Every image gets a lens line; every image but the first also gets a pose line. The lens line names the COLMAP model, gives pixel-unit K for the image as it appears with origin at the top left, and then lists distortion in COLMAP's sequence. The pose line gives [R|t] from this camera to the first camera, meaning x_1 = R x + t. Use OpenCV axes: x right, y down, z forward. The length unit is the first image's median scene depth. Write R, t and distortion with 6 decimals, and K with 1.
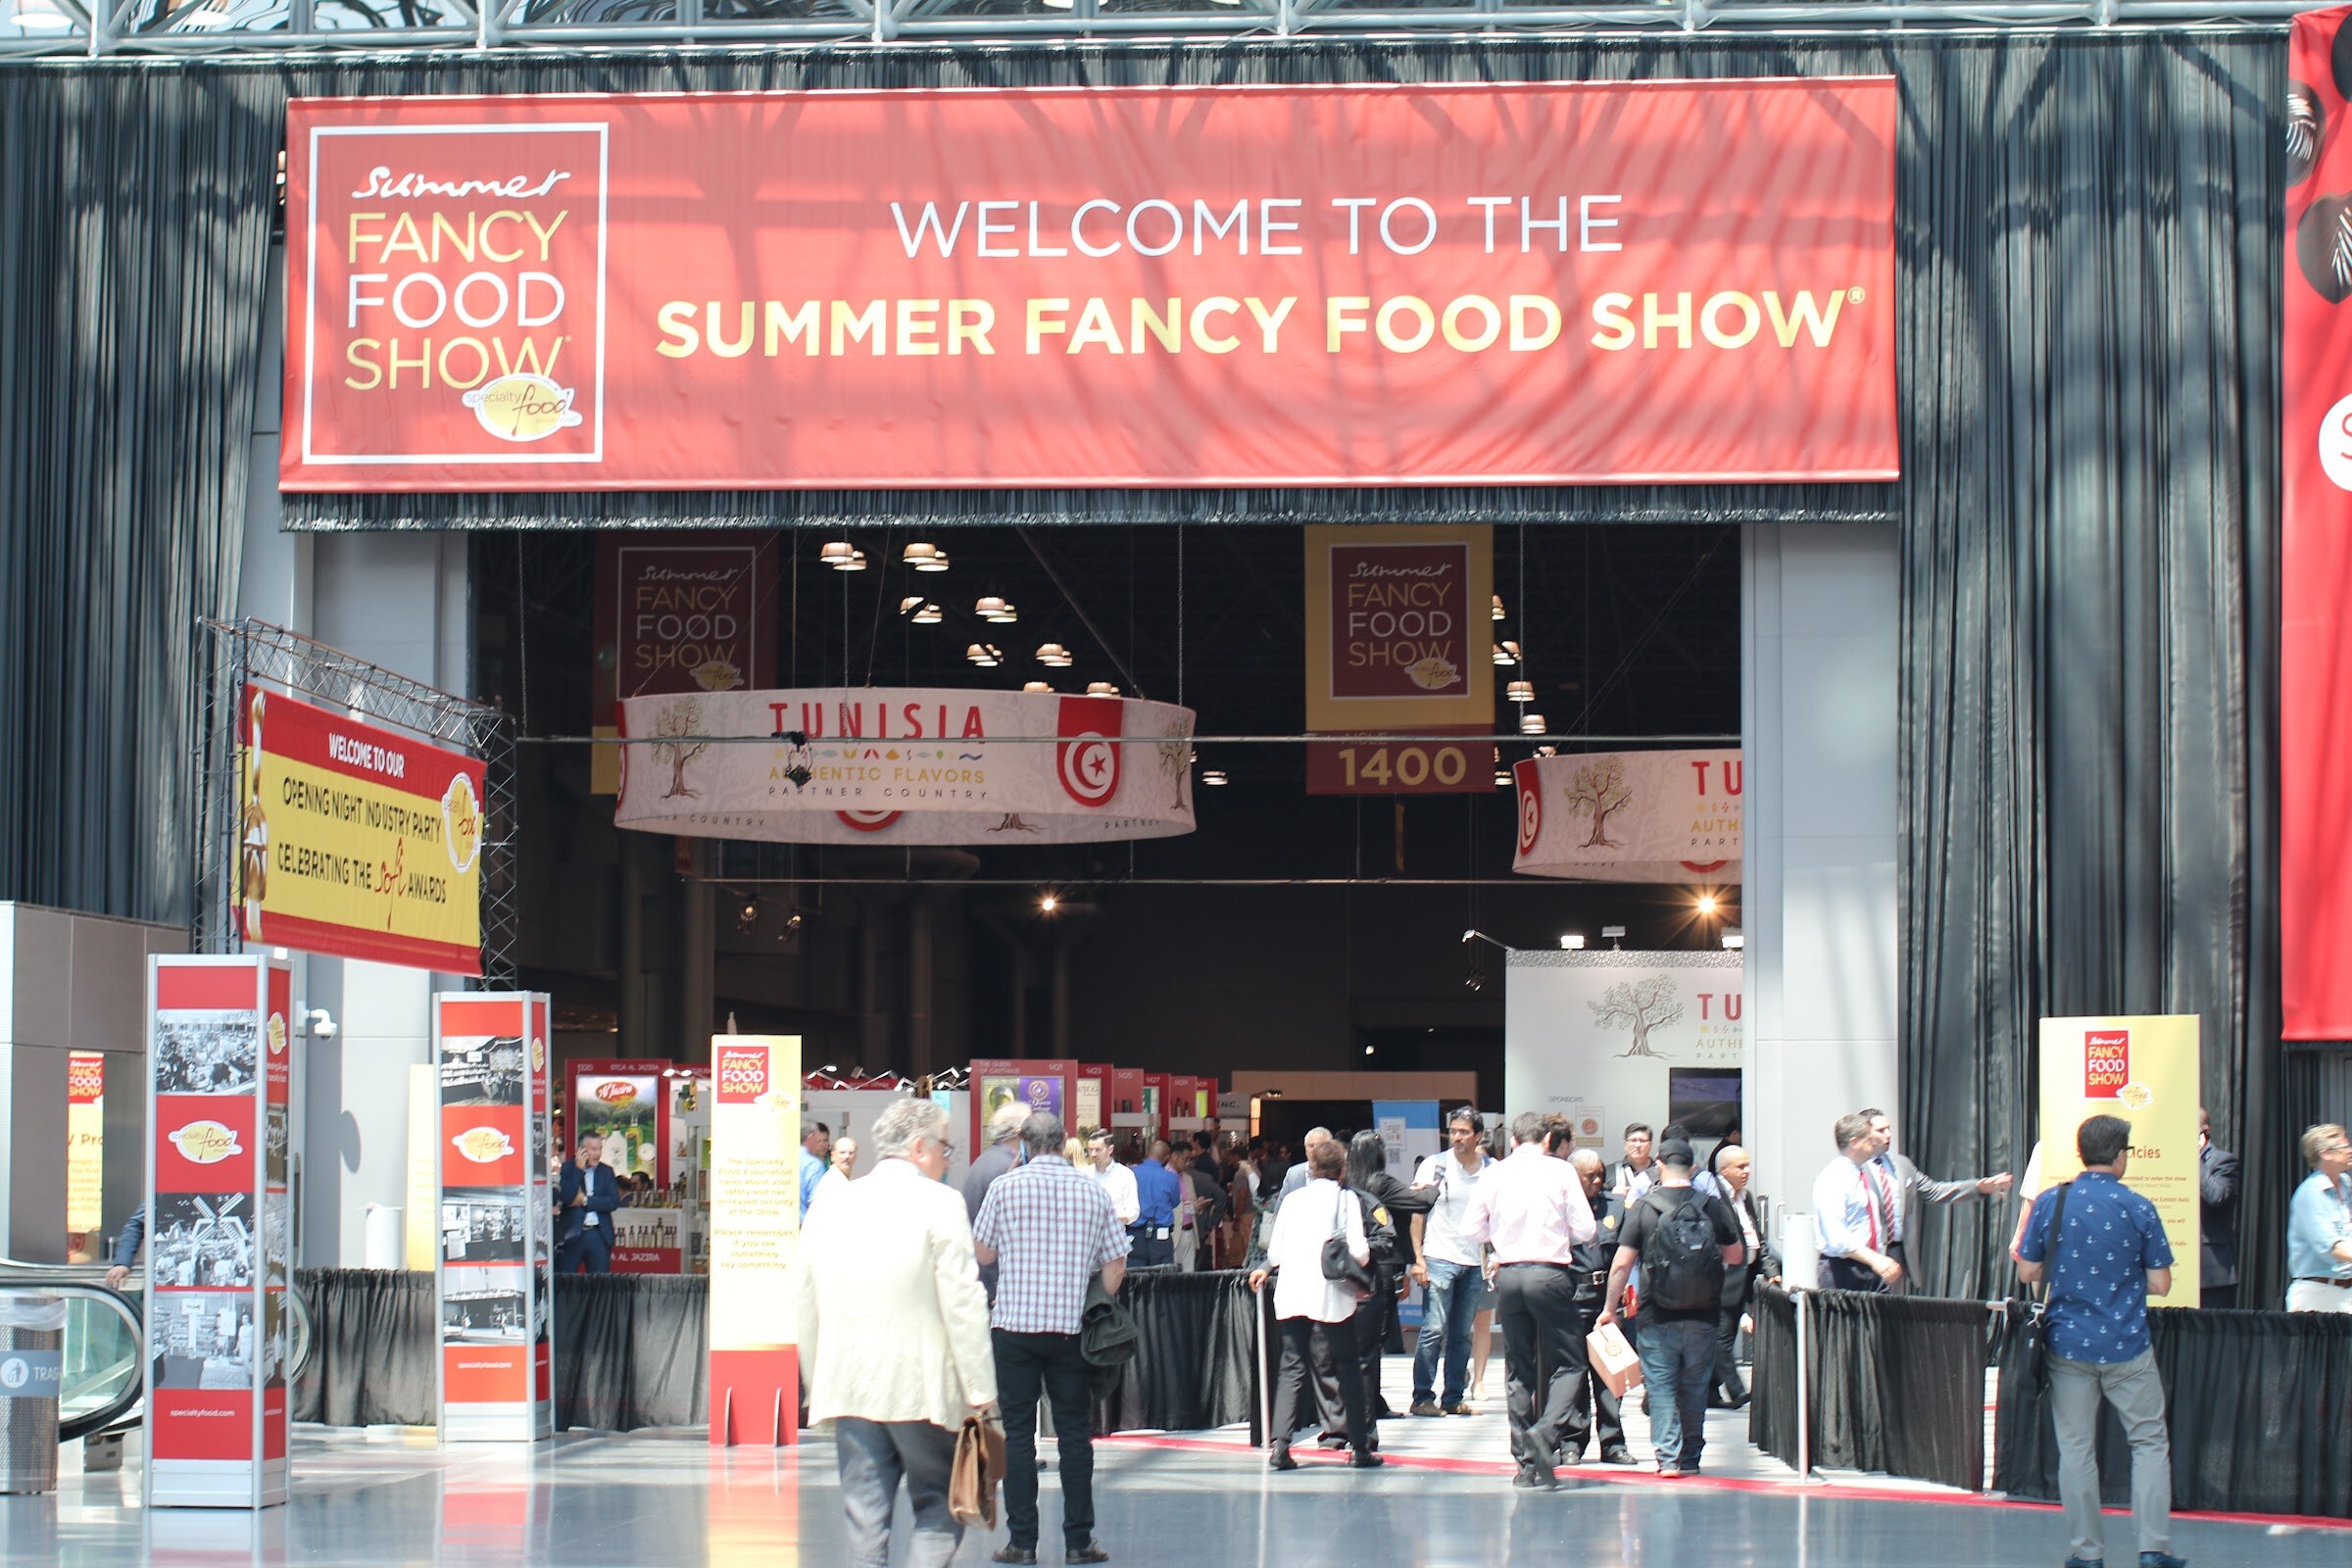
lens RADIAL K [[5745.2, 0, 1176.0], [0, 5745.2, 784.0], [0, 0, 1]] dist [-0.254135, -0.098131]
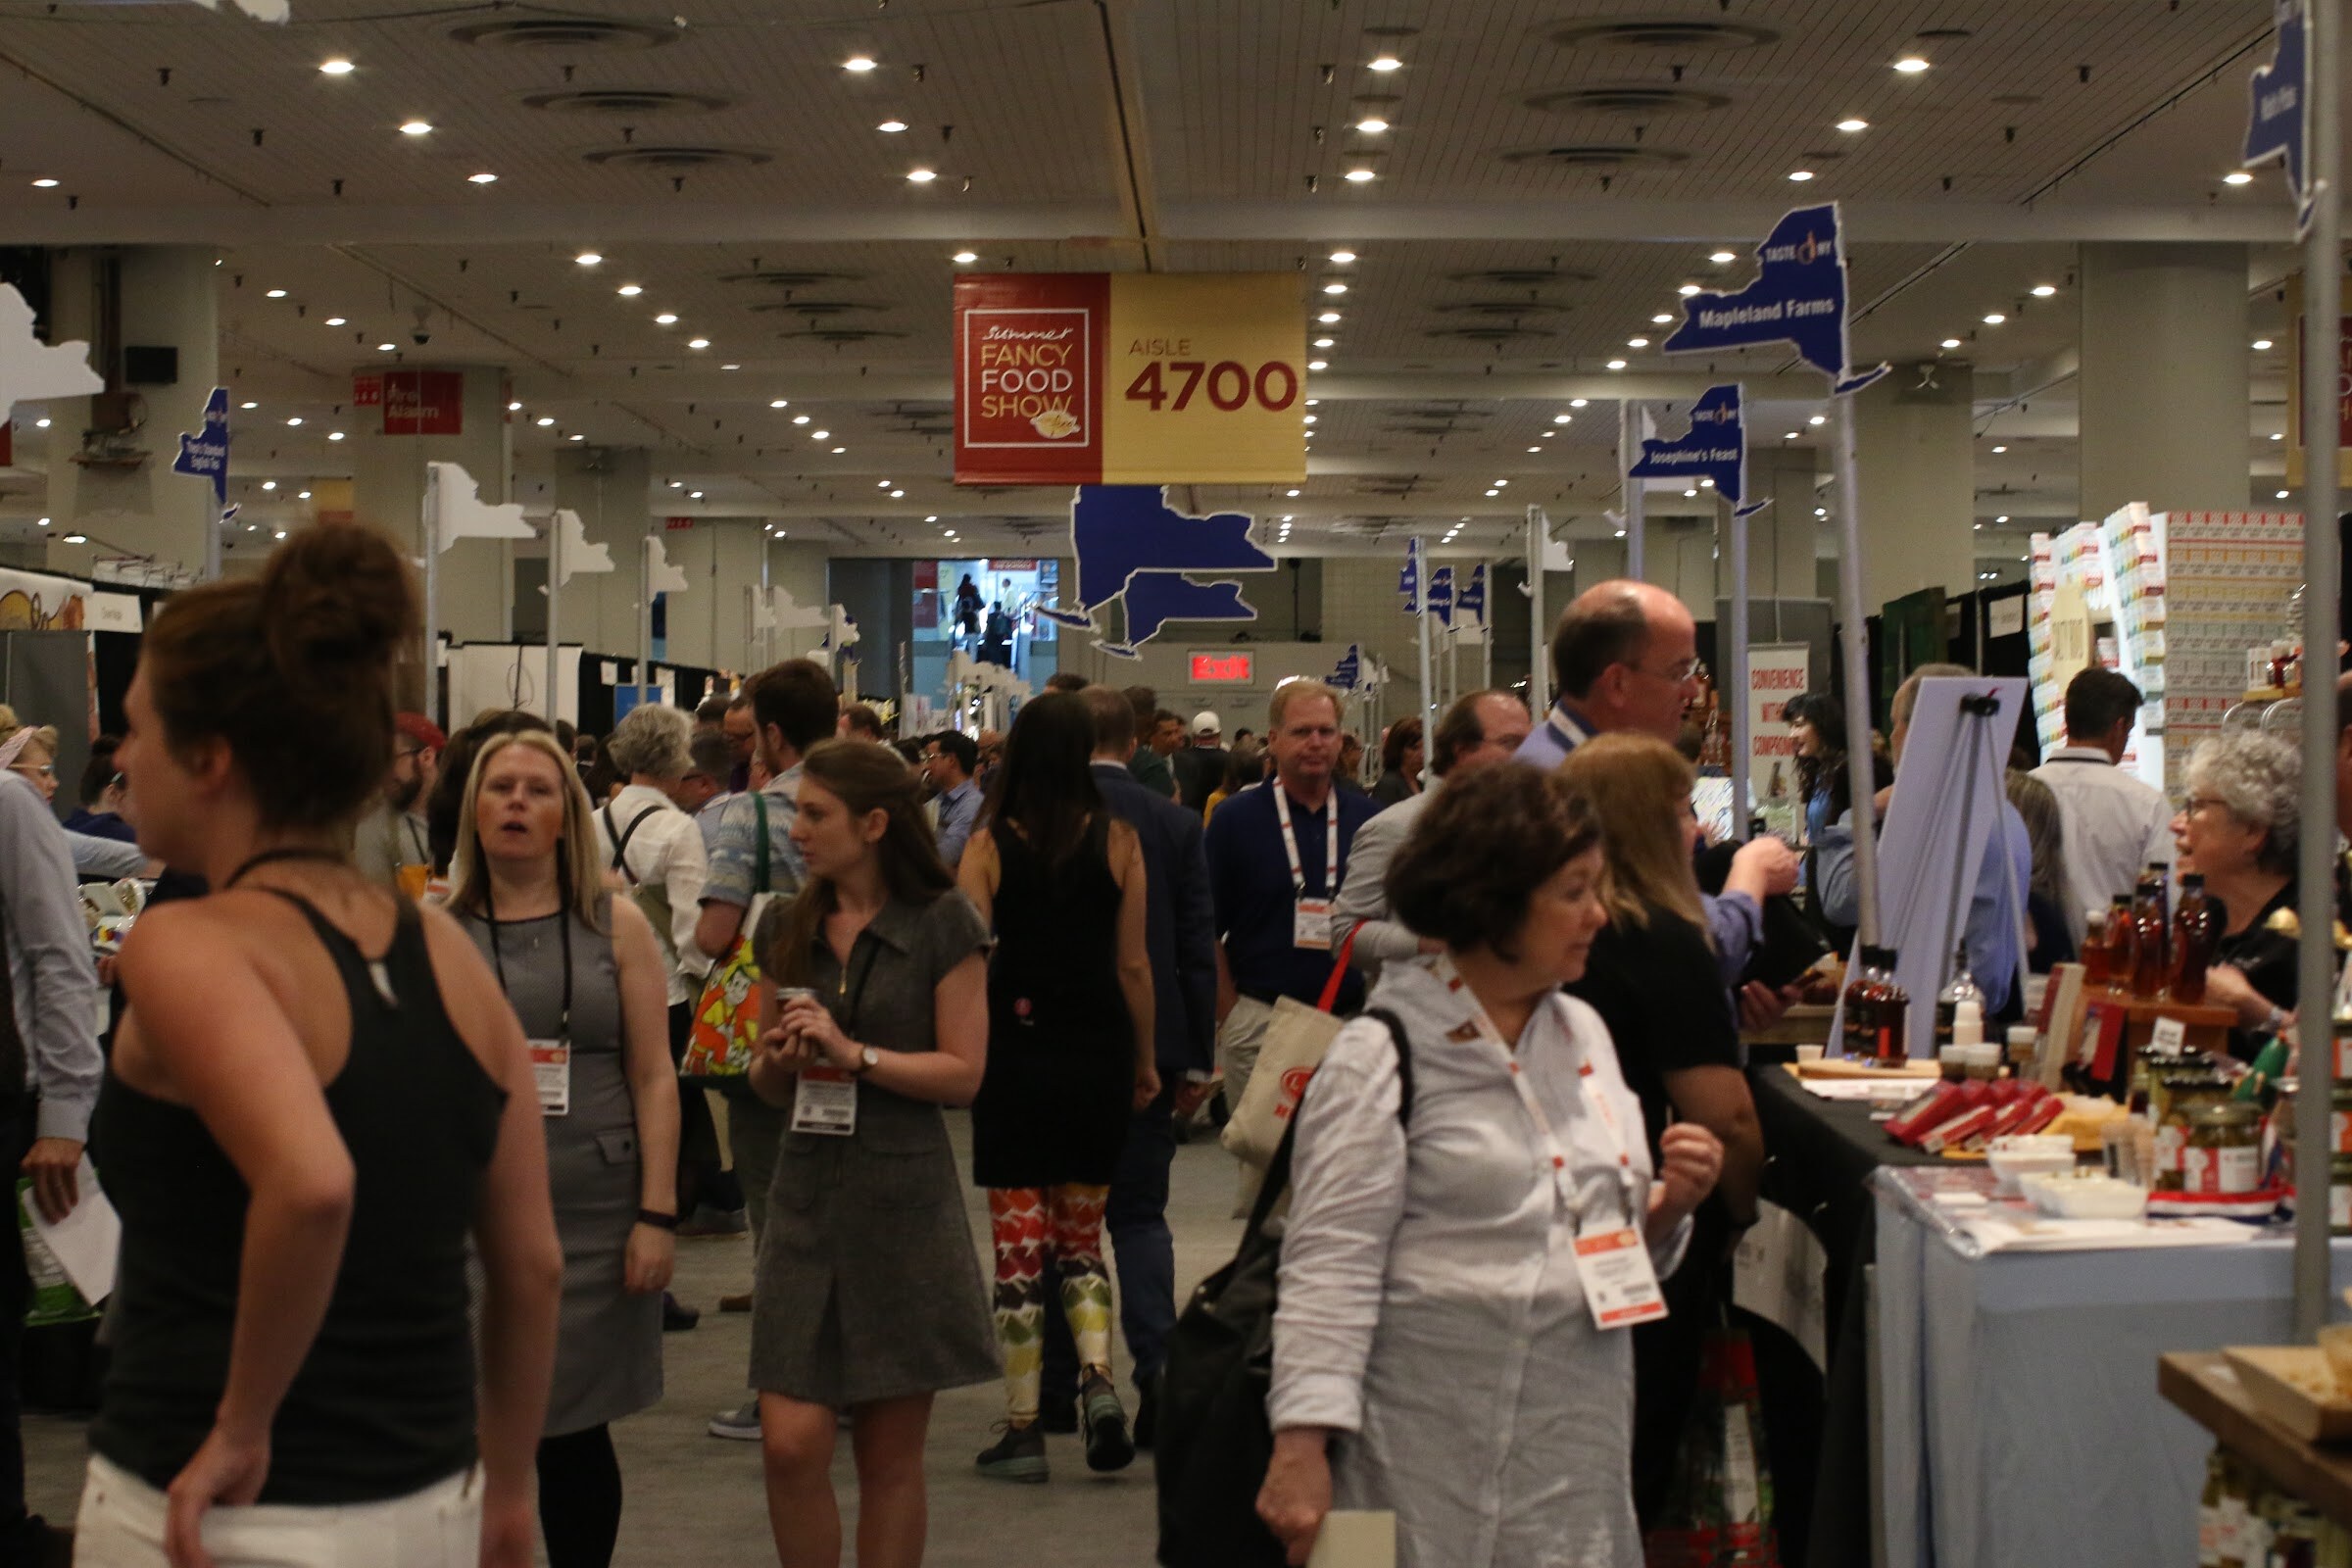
lens RADIAL K [[5745.2, 0, 1176.0], [0, 5745.2, 784.0], [0, 0, 1]] dist [-0.254135, -0.098131]
pose [[0.998264, -0.014655, -0.057051, 0.074621], [0.017409, 0.998691, 0.048089, -0.029427], [0.056271, -0.048999, 0.997212, -1.445799]]
